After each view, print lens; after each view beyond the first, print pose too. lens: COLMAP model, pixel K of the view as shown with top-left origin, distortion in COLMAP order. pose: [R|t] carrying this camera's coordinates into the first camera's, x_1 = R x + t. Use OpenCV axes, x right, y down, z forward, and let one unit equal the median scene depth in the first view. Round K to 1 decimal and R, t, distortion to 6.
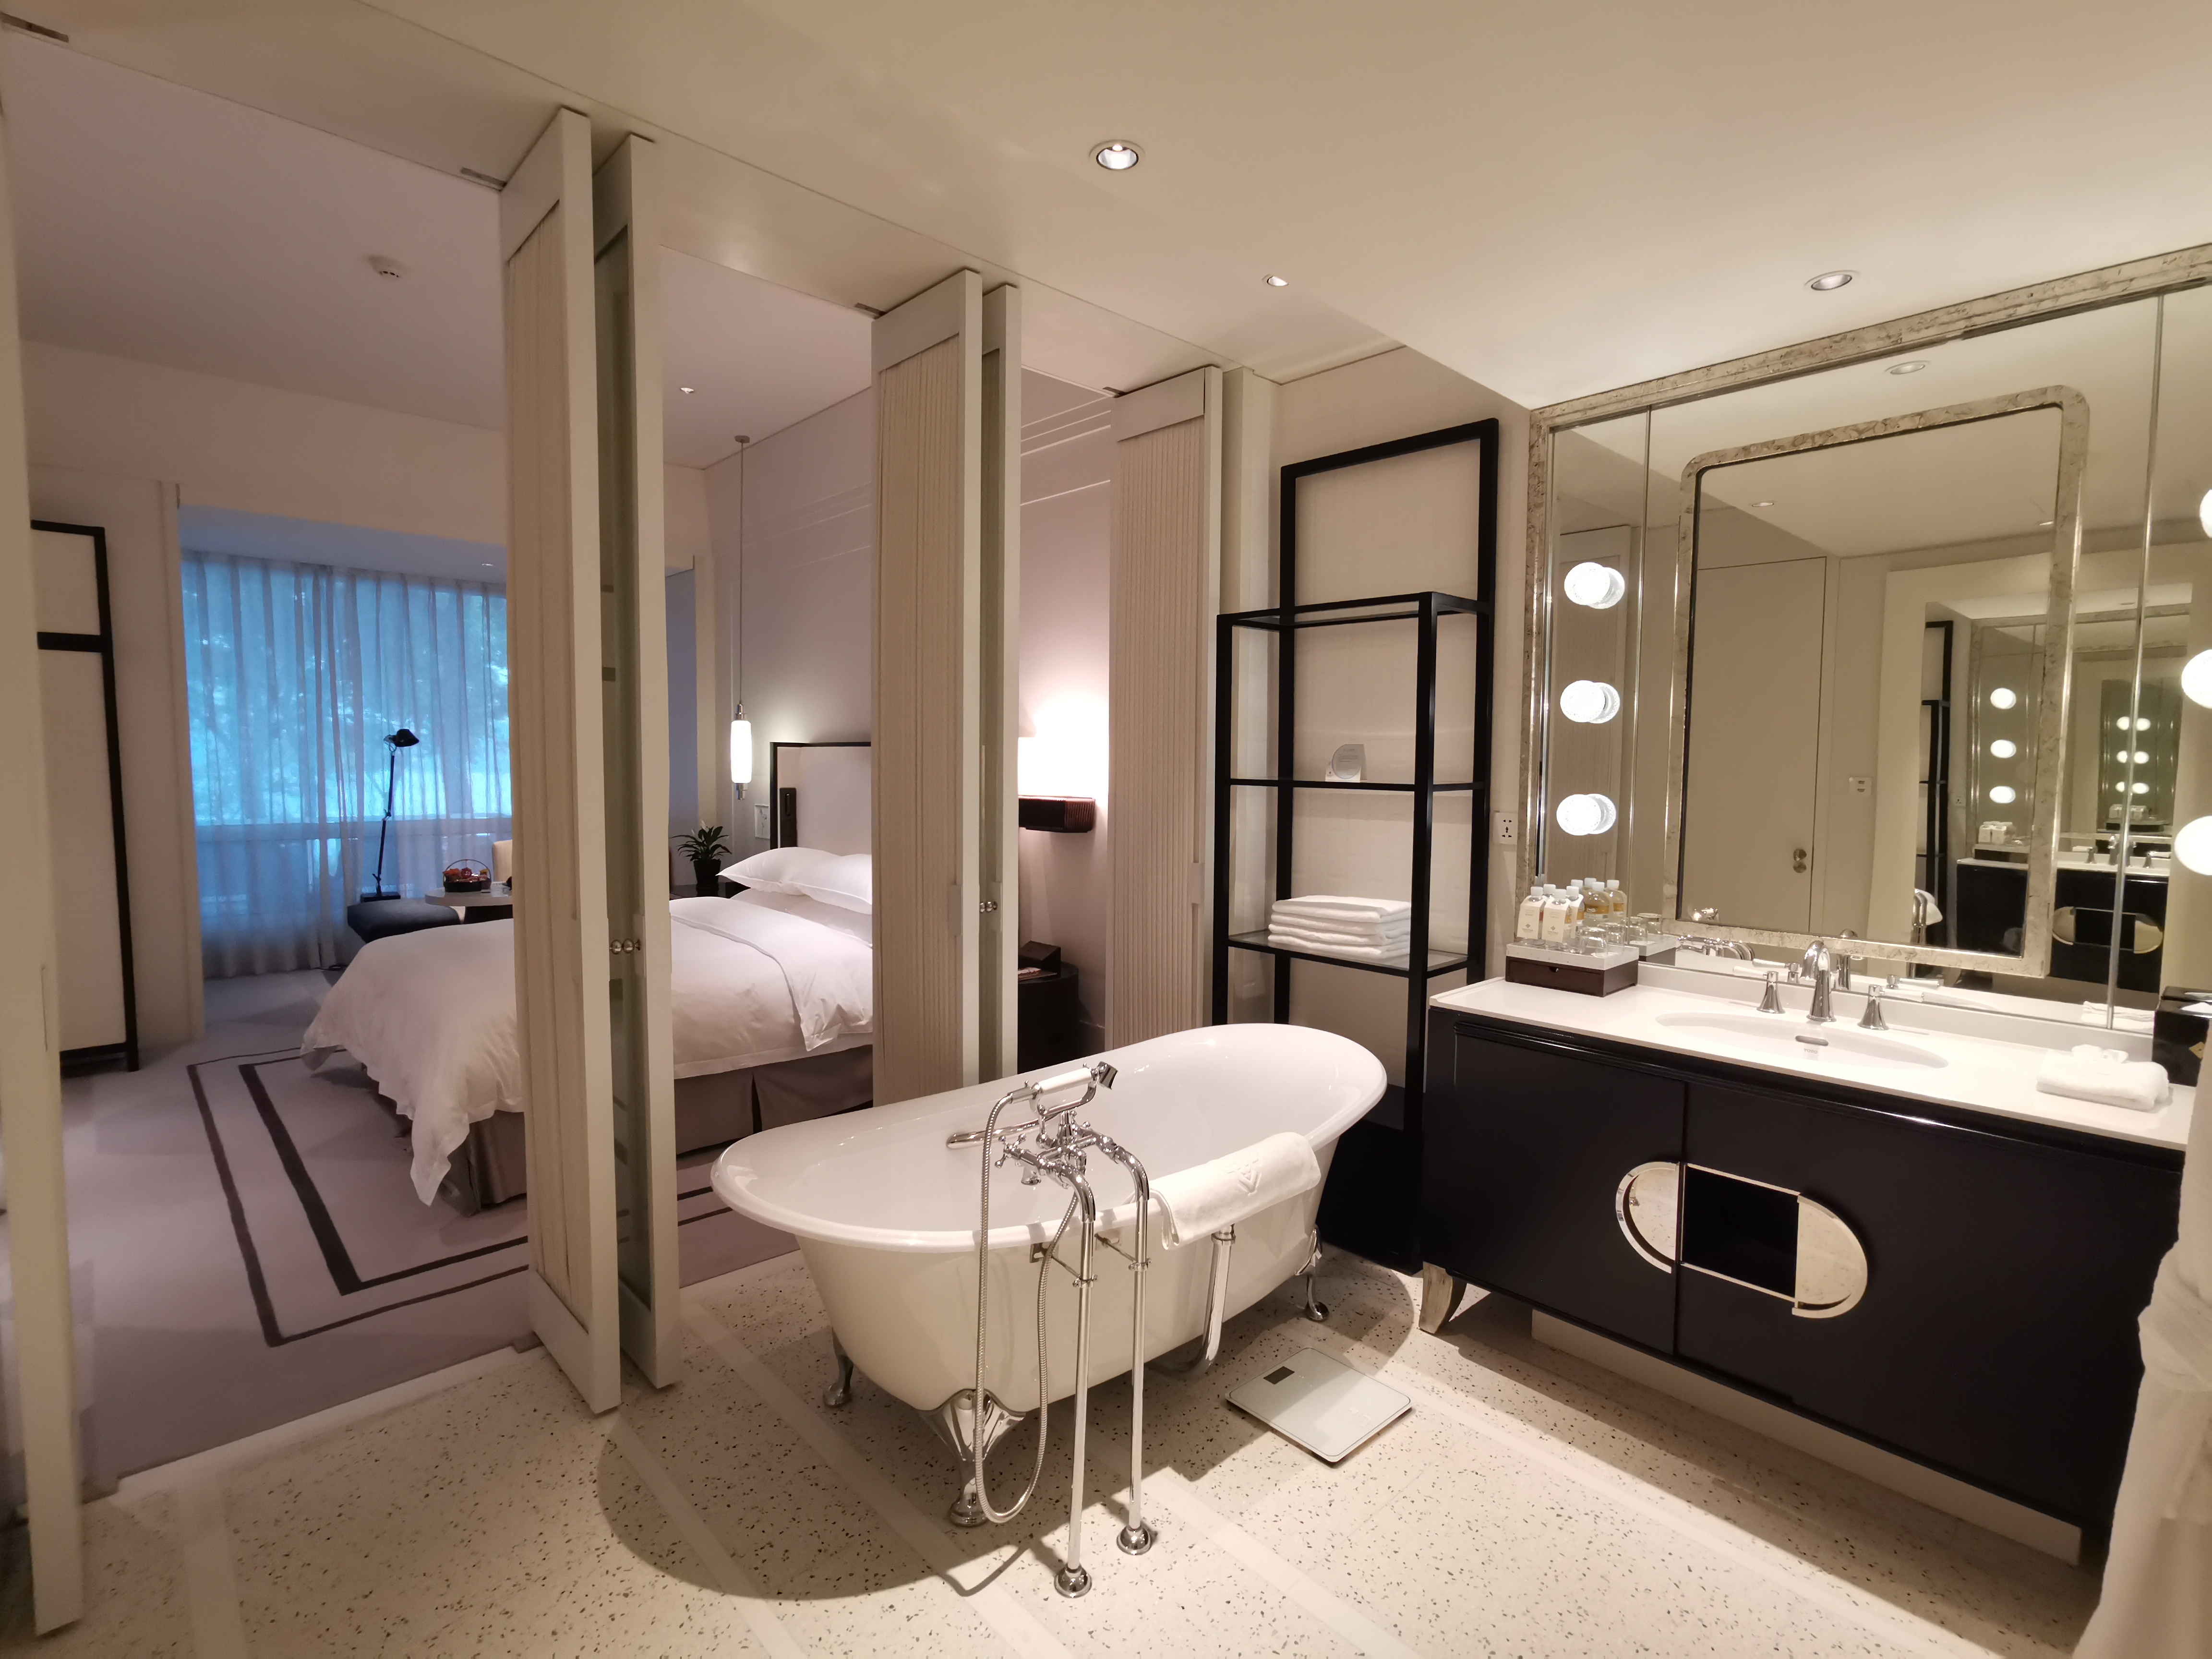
lens RADIAL K [[1067.8, 0, 1106.0], [0, 1067.8, 829.5], [0, 0, 1]] dist [-0.039481, 0.034889]
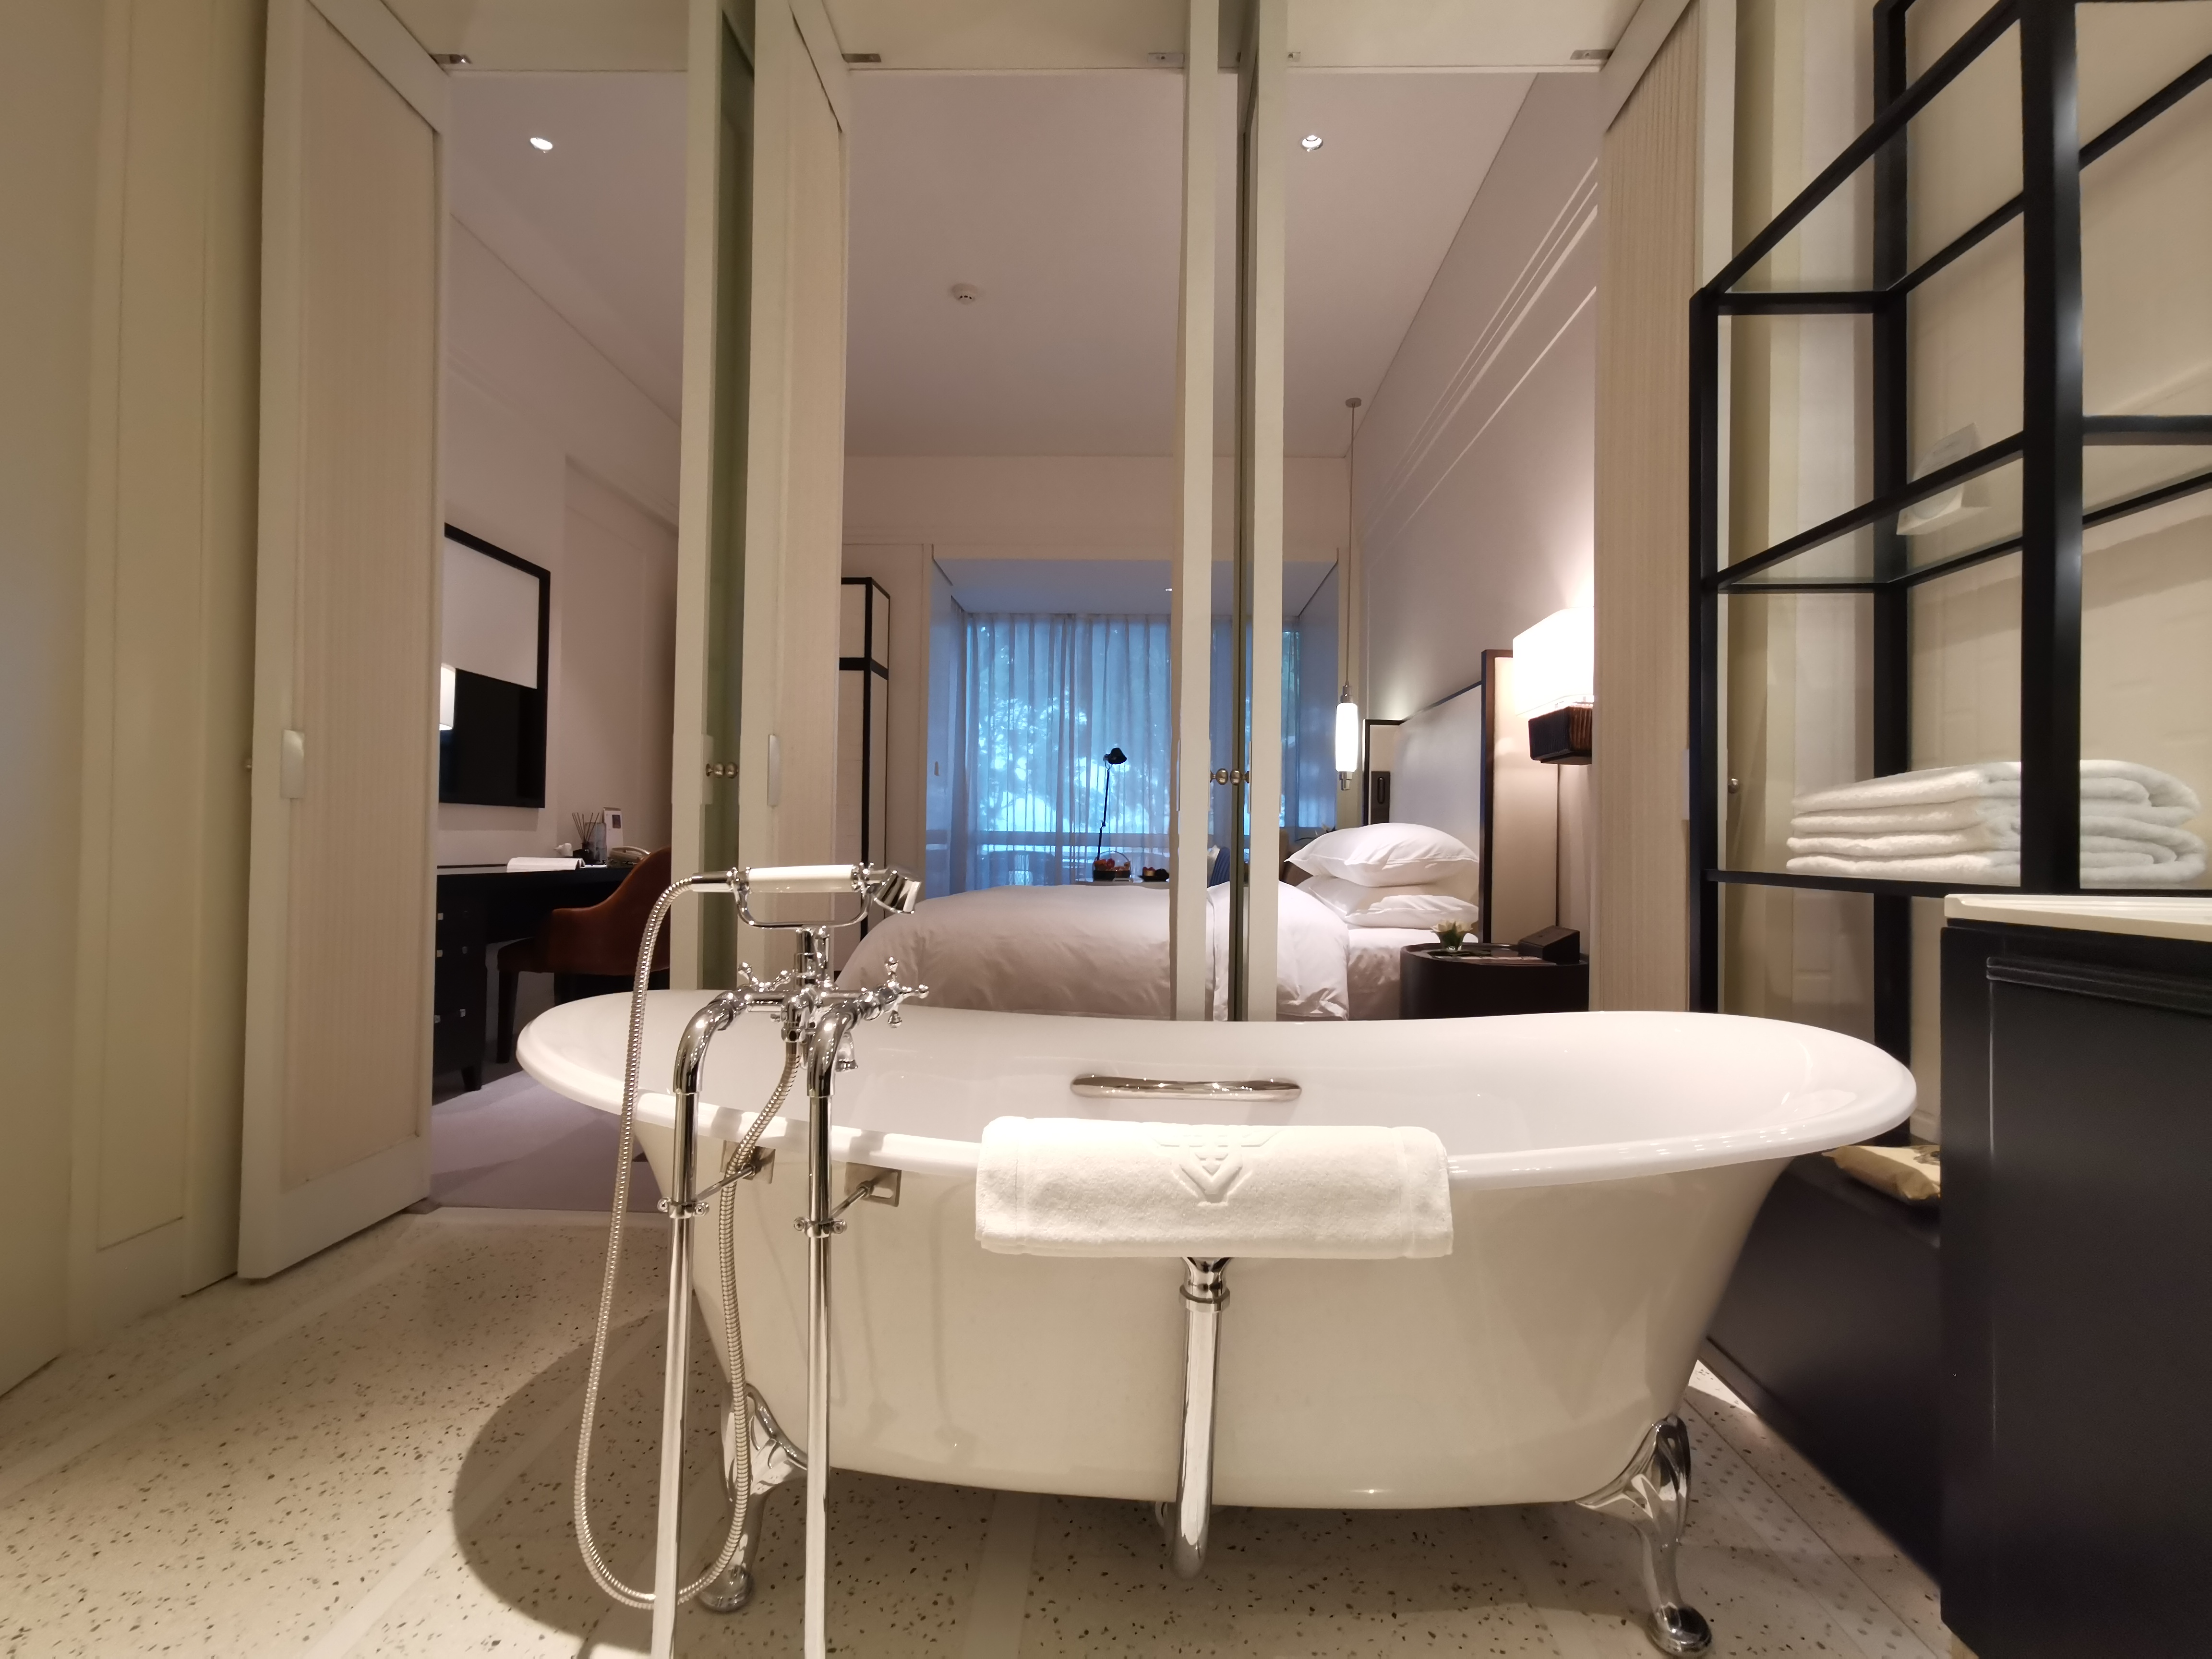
lens RADIAL K [[1067.8, 0, 1106.0], [0, 1067.8, 829.5], [0, 0, 1]] dist [-0.039481, 0.034889]
pose [[0.704582, -0.007290, -0.709585, 0.322401], [-0.054906, 0.996390, -0.064755, 0.155268], [0.707495, 0.084586, 0.701638, 0.462224]]
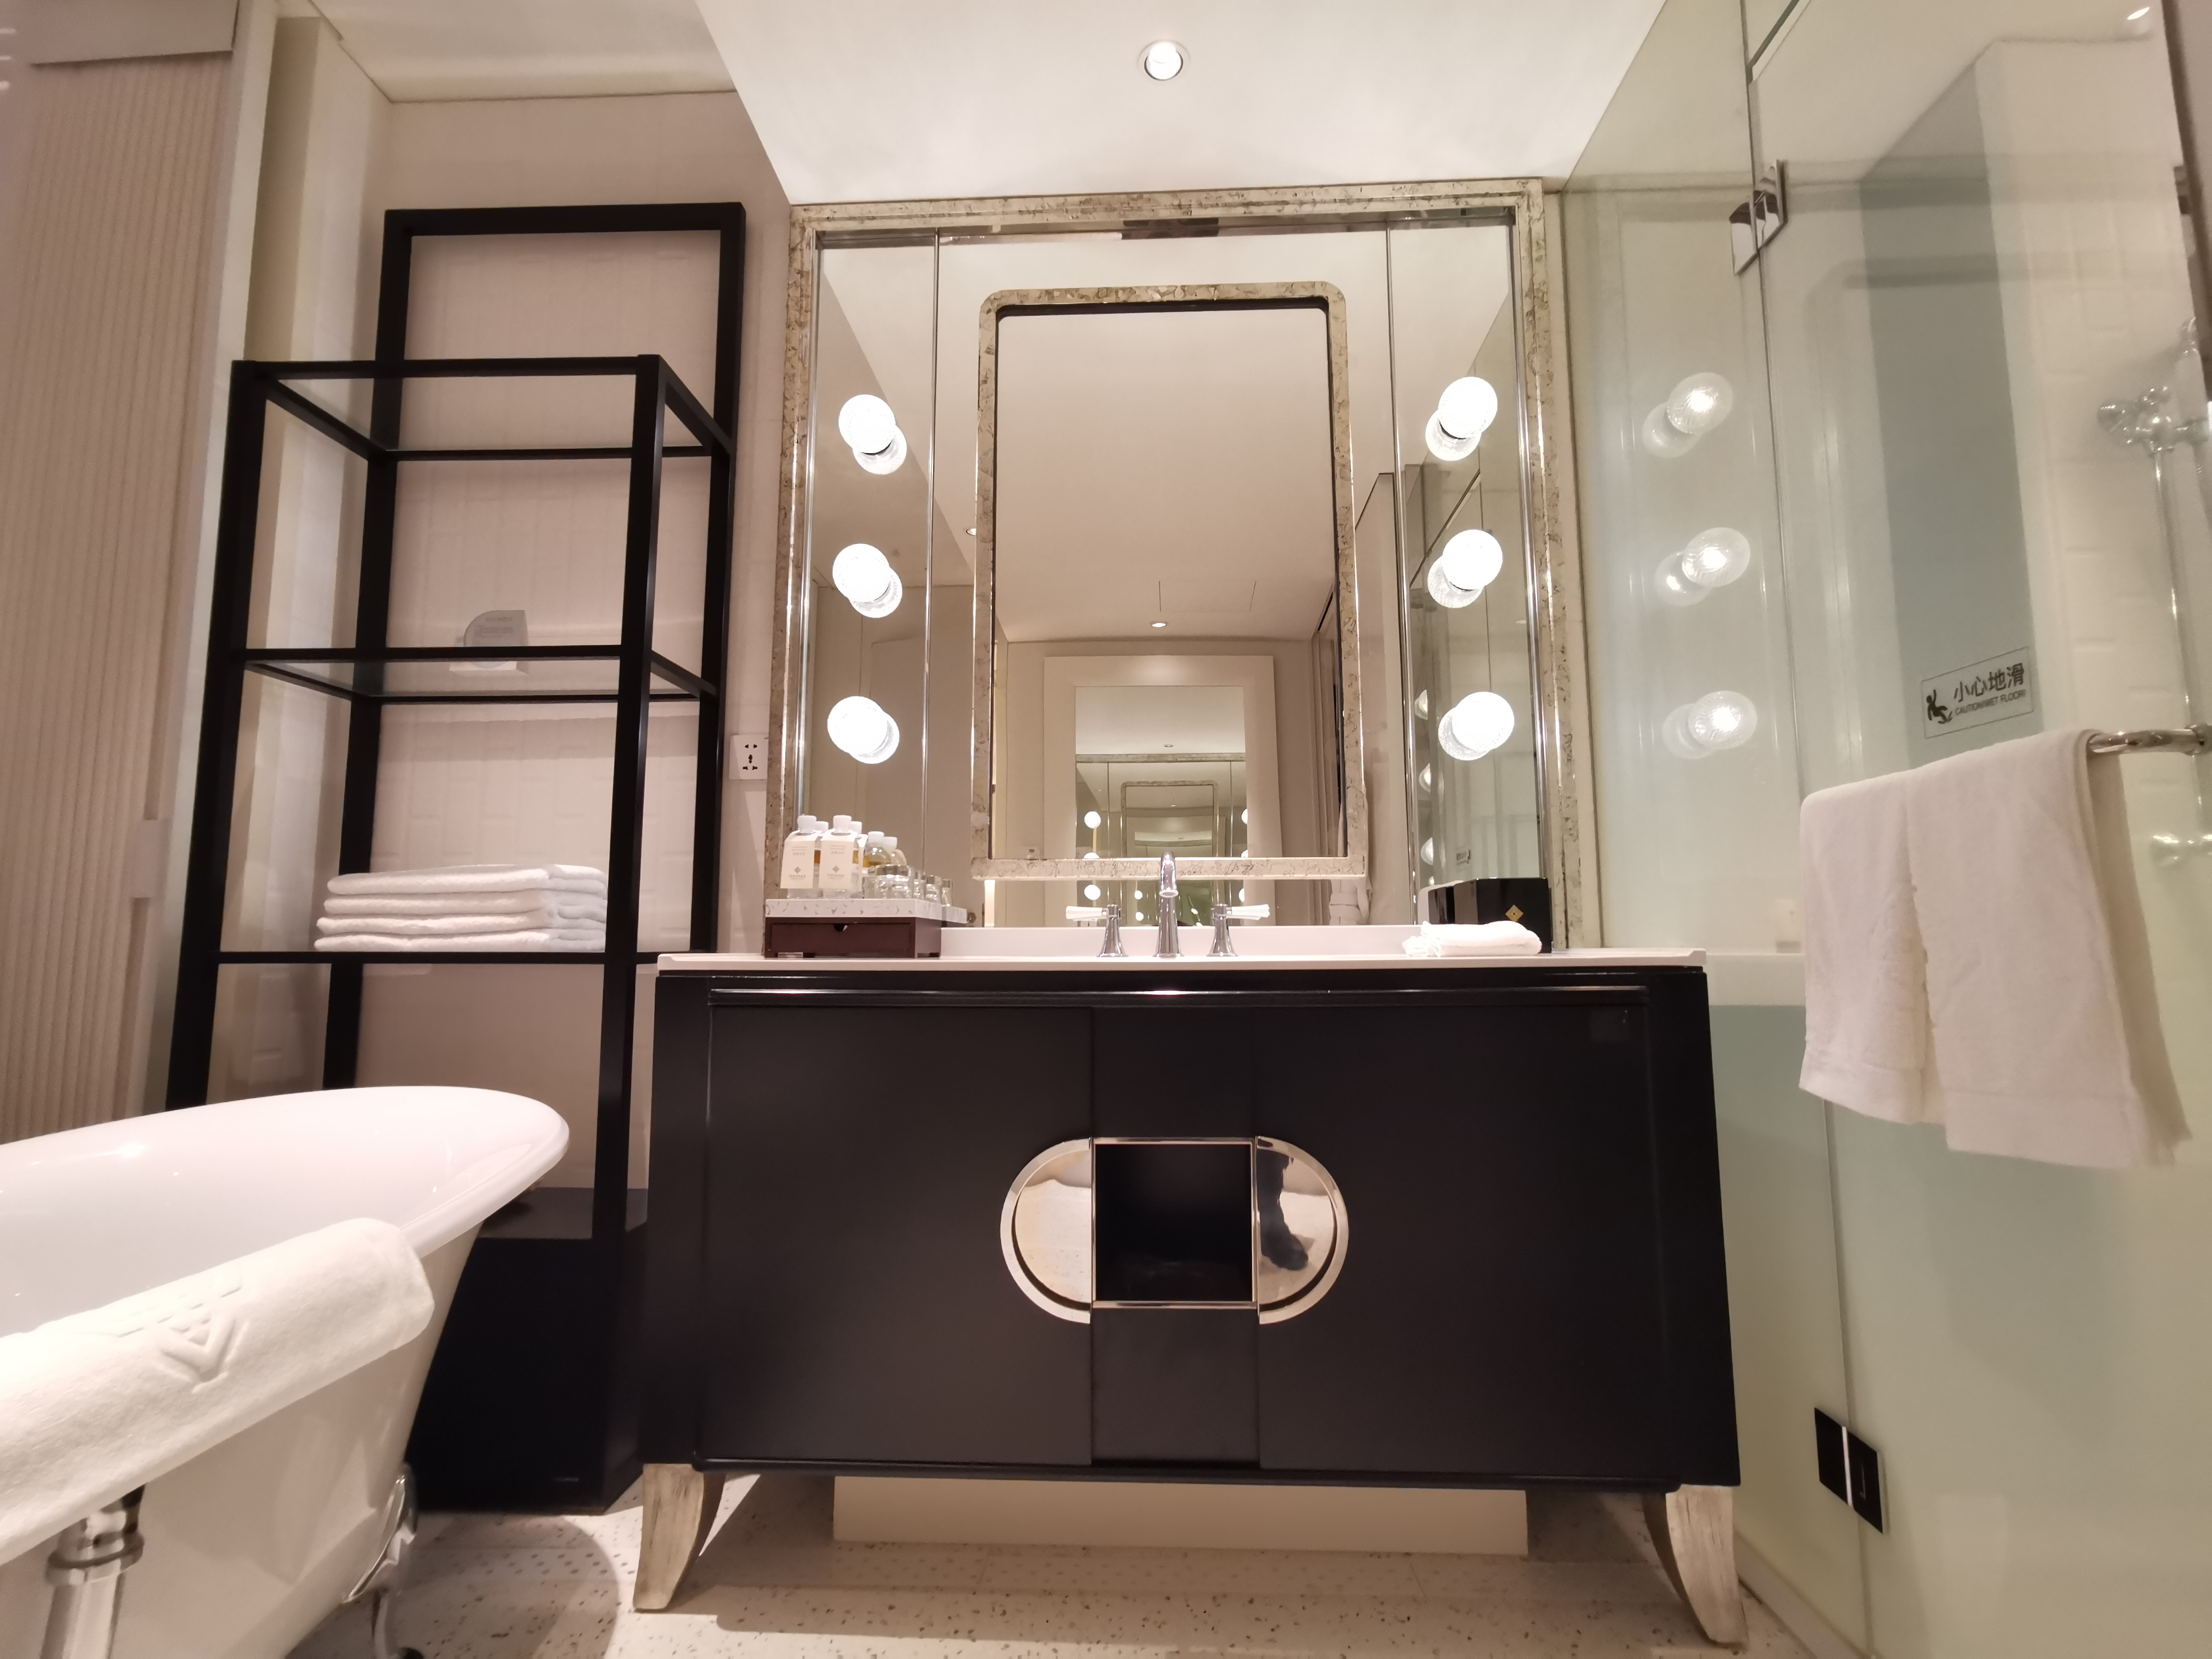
lens RADIAL K [[1067.8, 0, 1106.0], [0, 1067.8, 829.5], [0, 0, 1]] dist [-0.039481, 0.034889]
pose [[0.708351, 0.071472, 0.702232, 0.063474], [0.054977, 0.986252, -0.155835, 0.171197], [-0.703716, 0.148993, 0.694683, 0.383107]]
